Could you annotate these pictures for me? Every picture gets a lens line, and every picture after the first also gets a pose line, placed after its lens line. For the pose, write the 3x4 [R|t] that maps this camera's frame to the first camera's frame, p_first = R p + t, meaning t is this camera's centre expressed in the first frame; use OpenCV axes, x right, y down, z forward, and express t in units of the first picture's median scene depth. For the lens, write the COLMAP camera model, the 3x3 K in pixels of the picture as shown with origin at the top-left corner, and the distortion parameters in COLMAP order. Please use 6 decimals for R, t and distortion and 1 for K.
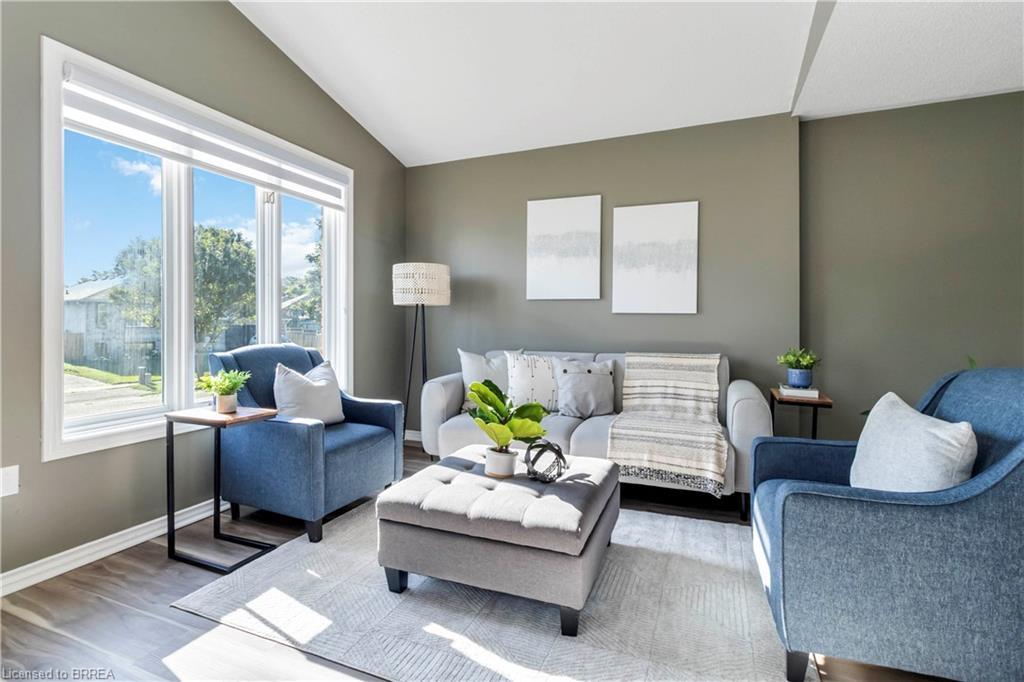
lens RADIAL K [[472.3, 0, 508.0], [0, 472.3, 326.8], [0, 0, 1]] dist [0.002766, -0.001520]
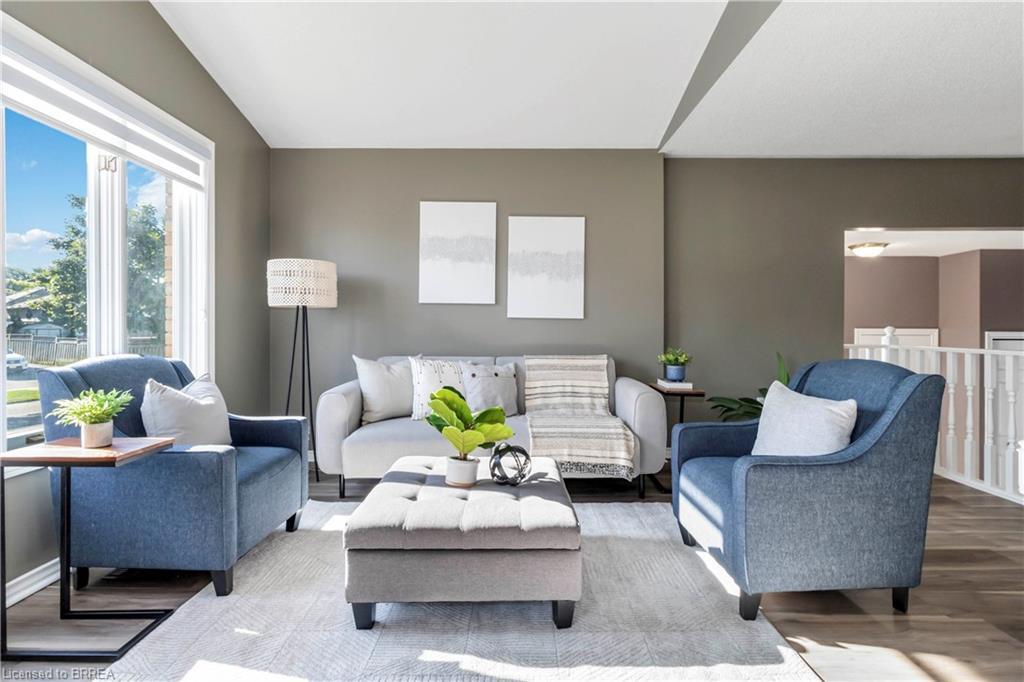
lens RADIAL K [[472.3, 0, 508.6], [0, 472.3, 333.7], [0, 0, 1]] dist [0.002766, -0.001520]
pose [[0.926785, -0.004731, 0.375563, -0.246721], [0.003050, 0.999982, 0.005071, 0.000966], [-0.375580, -0.003554, 0.926783, 0.057310]]
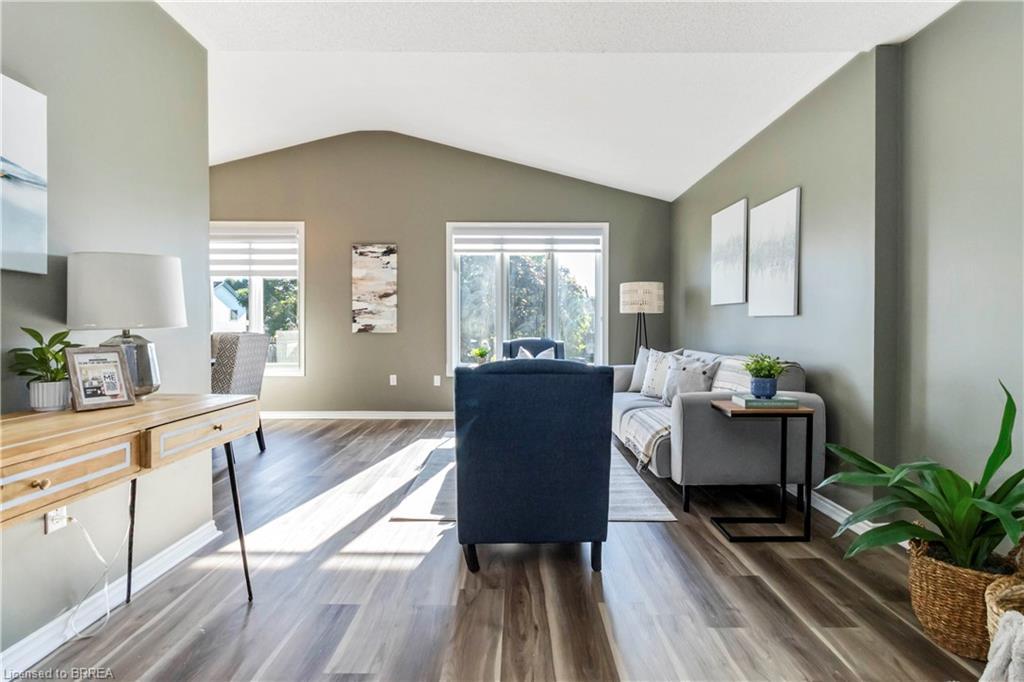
lens RADIAL K [[472.3, 0, 517.9], [0, 472.3, 334.5], [0, 0, 1]] dist [0.002766, -0.001520]
pose [[0.389324, 0.017029, -0.920943, 1.411425], [-0.008843, 0.999852, 0.014750, -0.002121], [0.921058, 0.002401, 0.389417, 0.247251]]
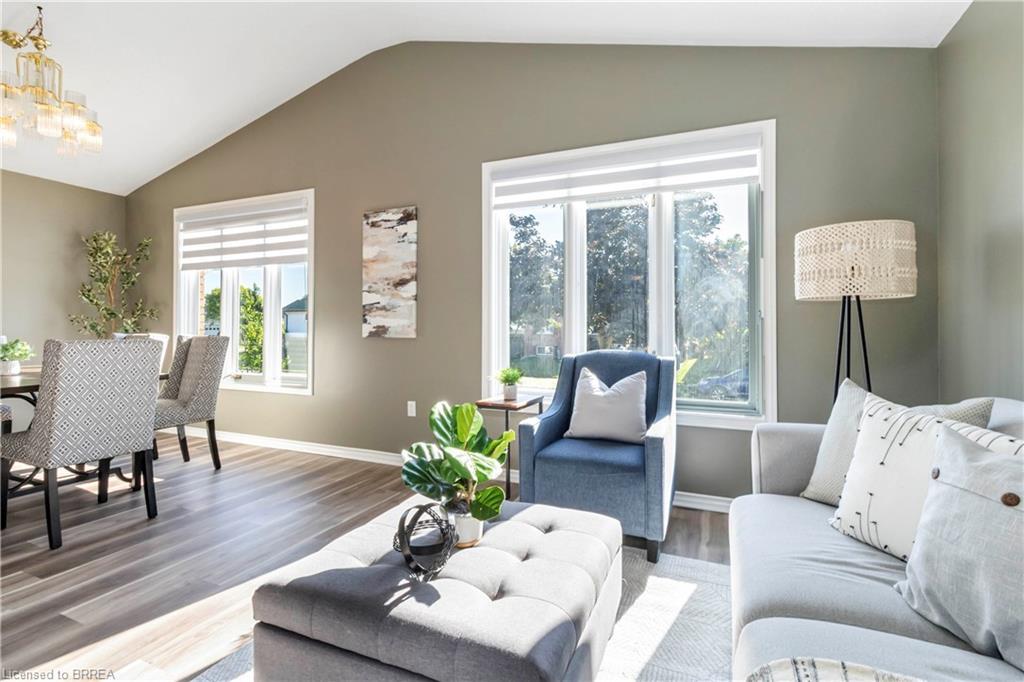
lens RADIAL K [[472.3, 0, 518.4], [0, 472.3, 321.3], [0, 0, 1]] dist [0.002766, -0.001520]
pose [[-0.013239, -0.011937, -0.999841, 0.615149], [-0.009453, 0.999886, -0.011812, -0.010878], [0.999868, 0.009296, -0.013350, 0.933513]]
